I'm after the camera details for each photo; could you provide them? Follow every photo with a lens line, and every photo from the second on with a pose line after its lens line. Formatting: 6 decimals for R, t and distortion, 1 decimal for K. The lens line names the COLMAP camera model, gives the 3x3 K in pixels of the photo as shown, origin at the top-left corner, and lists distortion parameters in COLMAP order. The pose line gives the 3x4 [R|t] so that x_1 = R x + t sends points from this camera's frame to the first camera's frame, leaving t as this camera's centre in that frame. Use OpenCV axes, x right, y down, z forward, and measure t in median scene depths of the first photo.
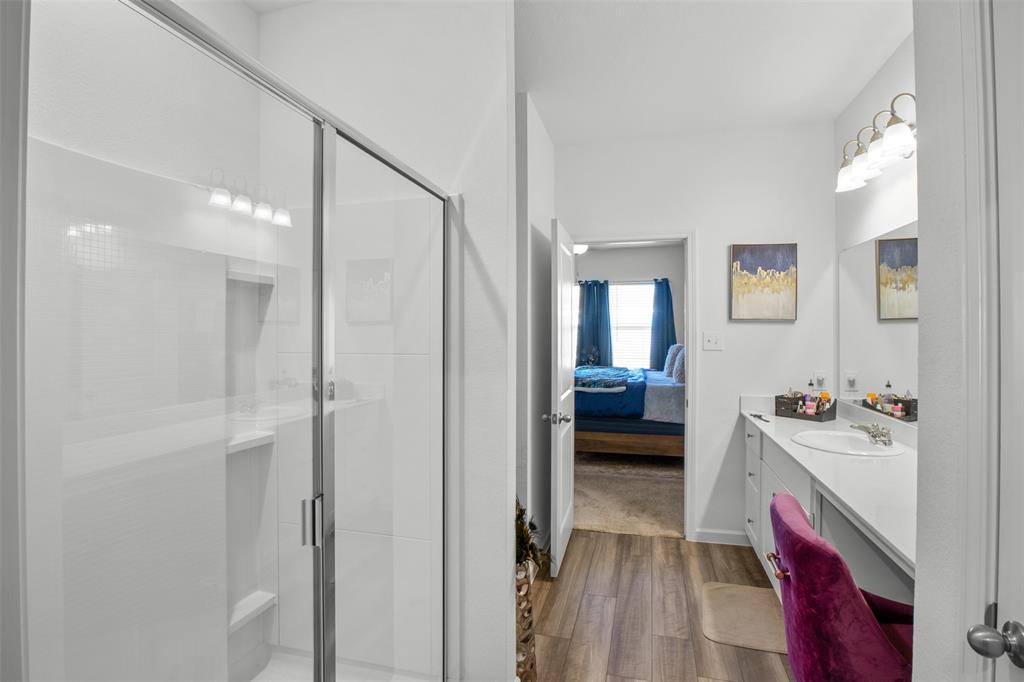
lens RADIAL K [[514.0, 0, 514.3], [0, 514.0, 338.7], [0, 0, 1]] dist [-0.024676, -0.000555]
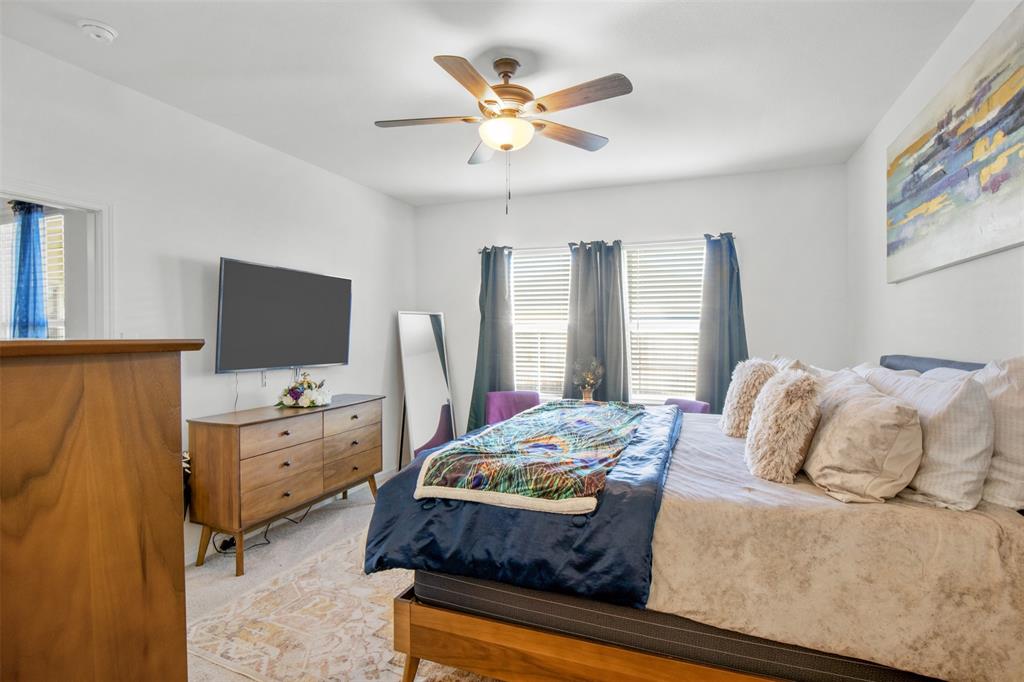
lens RADIAL K [[514.0, 0, 507.4], [0, 514.0, 338.7], [0, 0, 1]] dist [-0.024676, -0.000555]
pose [[0.992415, -0.001114, -0.122928, 0.160793], [0.000899, 0.999998, -0.001811, -0.005910], [0.122930, 0.001687, 0.992414, 0.533930]]
